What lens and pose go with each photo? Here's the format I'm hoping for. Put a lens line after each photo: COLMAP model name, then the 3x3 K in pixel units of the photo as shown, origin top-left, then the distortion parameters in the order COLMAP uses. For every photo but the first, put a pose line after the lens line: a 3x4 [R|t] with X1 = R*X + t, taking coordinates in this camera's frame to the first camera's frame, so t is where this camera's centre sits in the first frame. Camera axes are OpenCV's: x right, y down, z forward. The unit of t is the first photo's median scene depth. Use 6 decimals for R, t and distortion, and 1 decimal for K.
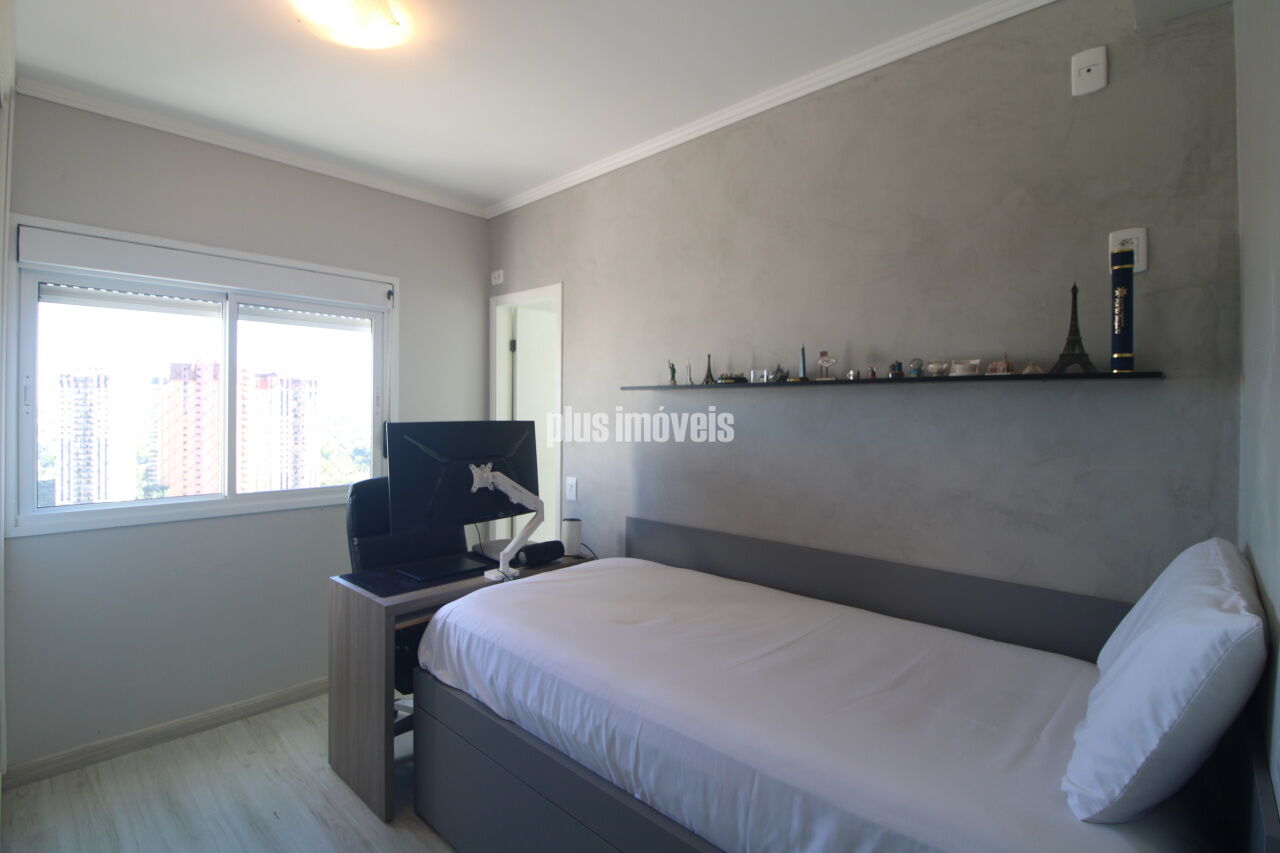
lens RADIAL K [[596.5, 0, 646.2], [0, 596.5, 422.0], [0, 0, 1]] dist [-0.004348, -0.008196]
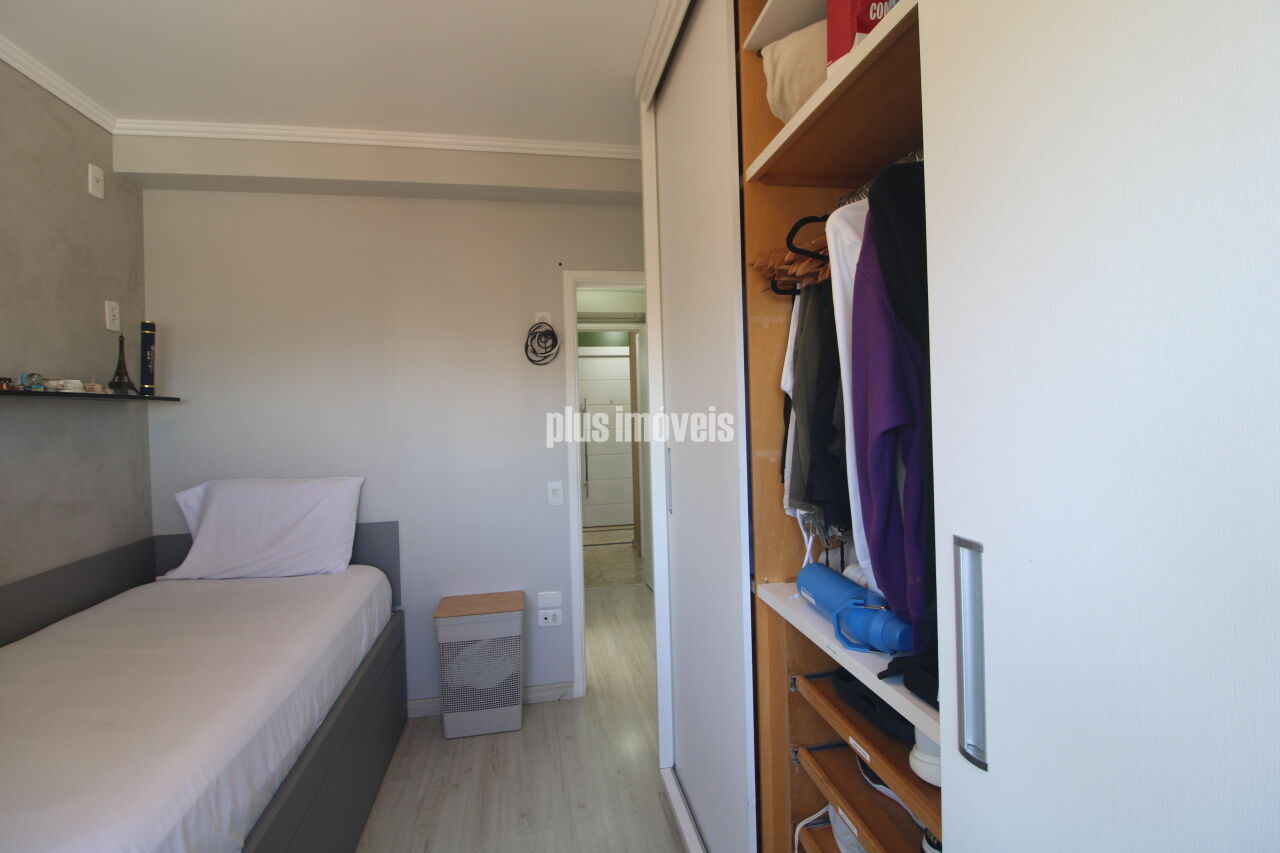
lens RADIAL K [[596.5, 0, 643.2], [0, 596.5, 414.4], [0, 0, 1]] dist [-0.004348, -0.008196]
pose [[-0.799946, 0.004022, 0.600058, -0.936026], [0.027458, 0.999175, 0.029907, -0.034802], [-0.599443, 0.040400, -0.799397, 1.111347]]
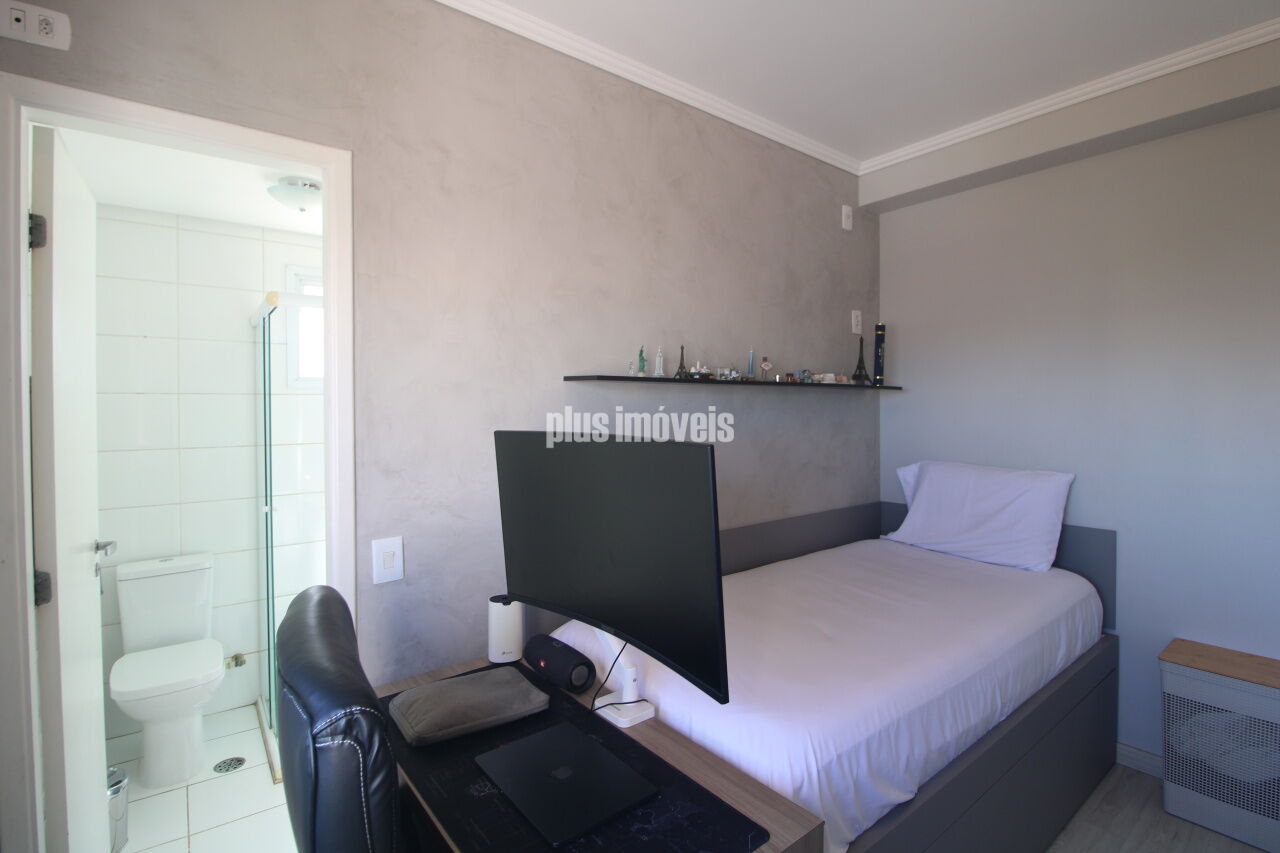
lens RADIAL K [[596.5, 0, 647.2], [0, 596.5, 413.8], [0, 0, 1]] dist [-0.004348, -0.008196]
pose [[0.154870, -0.024446, 0.987632, -0.947634], [0.019237, 0.999579, 0.021725, -0.037081], [-0.987748, 0.015635, 0.155275, 1.087400]]
